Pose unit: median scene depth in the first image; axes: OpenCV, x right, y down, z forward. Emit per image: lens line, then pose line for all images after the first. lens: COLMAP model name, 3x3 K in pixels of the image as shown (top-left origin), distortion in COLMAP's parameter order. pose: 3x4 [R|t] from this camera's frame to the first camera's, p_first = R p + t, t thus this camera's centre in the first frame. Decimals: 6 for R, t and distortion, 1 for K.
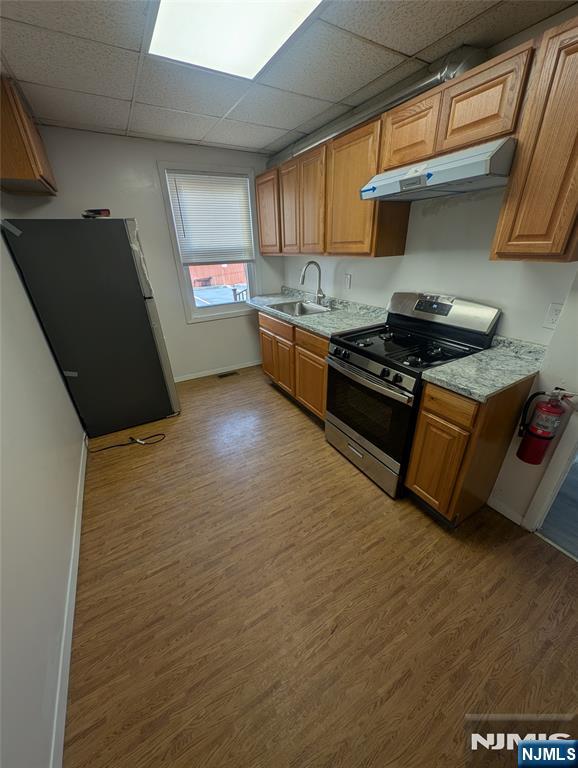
lens RADIAL K [[287.7, 0, 290.0], [0, 287.7, 384.5], [0, 0, 1]] dist [-0.008639, -0.000524]
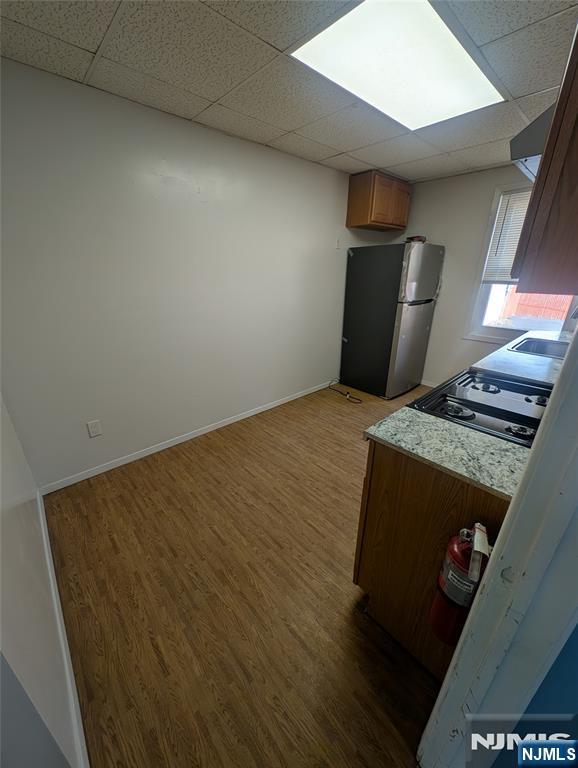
lens RADIAL K [[287.7, 0, 288.7], [0, 287.7, 384.2], [0, 0, 1]] dist [-0.008639, -0.000524]
pose [[0.206896, 0.383489, -0.900072, 1.117093], [-0.433285, 0.860756, 0.267140, -0.177126], [0.877188, 0.334718, 0.344247, 0.373380]]
